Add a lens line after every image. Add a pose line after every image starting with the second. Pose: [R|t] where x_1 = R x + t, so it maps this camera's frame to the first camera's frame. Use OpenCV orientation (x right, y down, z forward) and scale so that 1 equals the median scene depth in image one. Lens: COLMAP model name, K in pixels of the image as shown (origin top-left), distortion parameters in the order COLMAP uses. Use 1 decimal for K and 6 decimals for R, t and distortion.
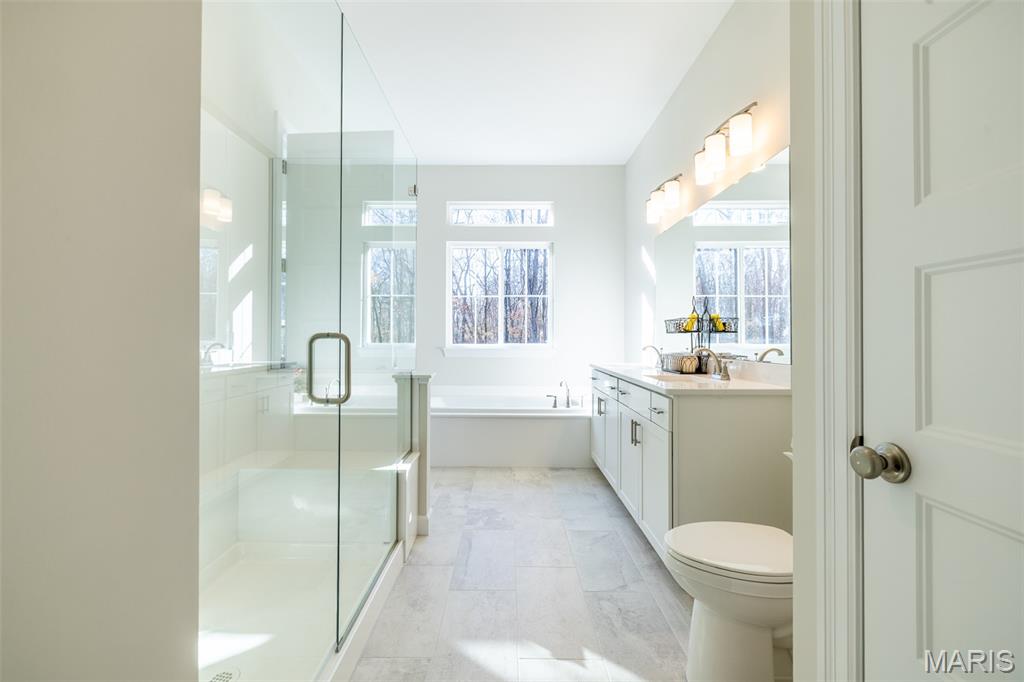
lens RADIAL K [[431.6, 0, 506.8], [0, 431.6, 335.4], [0, 0, 1]] dist [0.003312, -0.000057]
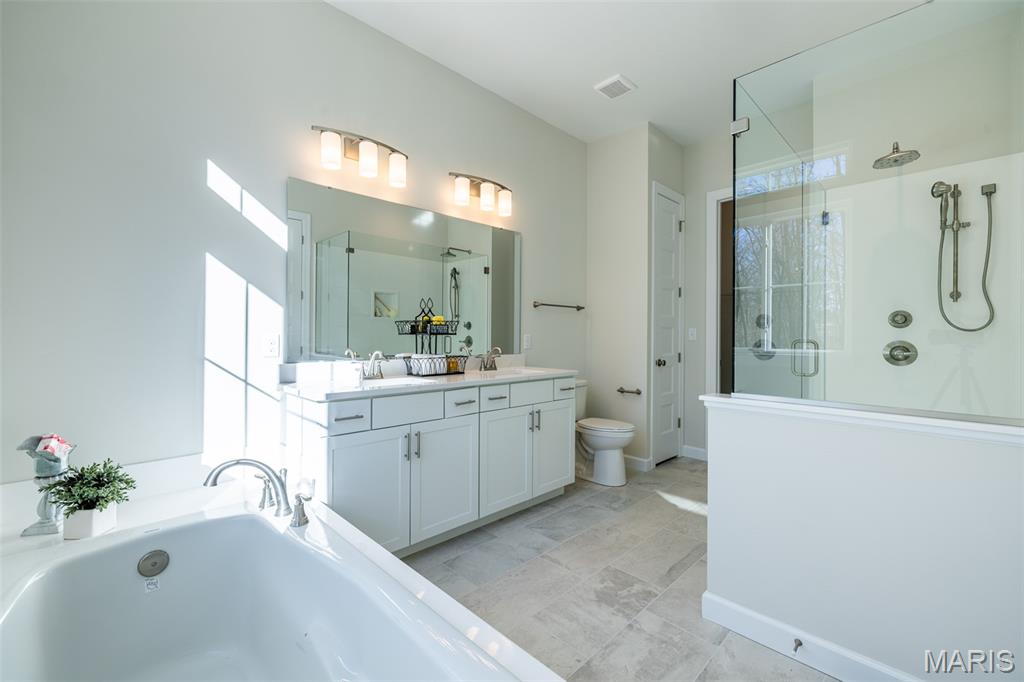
lens RADIAL K [[431.6, 0, 506.8], [0, 431.6, 335.4], [0, 0, 1]] dist [0.003312, -0.000057]
pose [[-0.707479, -0.005498, 0.706713, -0.436338], [-0.012095, 0.999917, -0.004330, -0.000885], [-0.706631, -0.011611, -0.707487, 1.717123]]
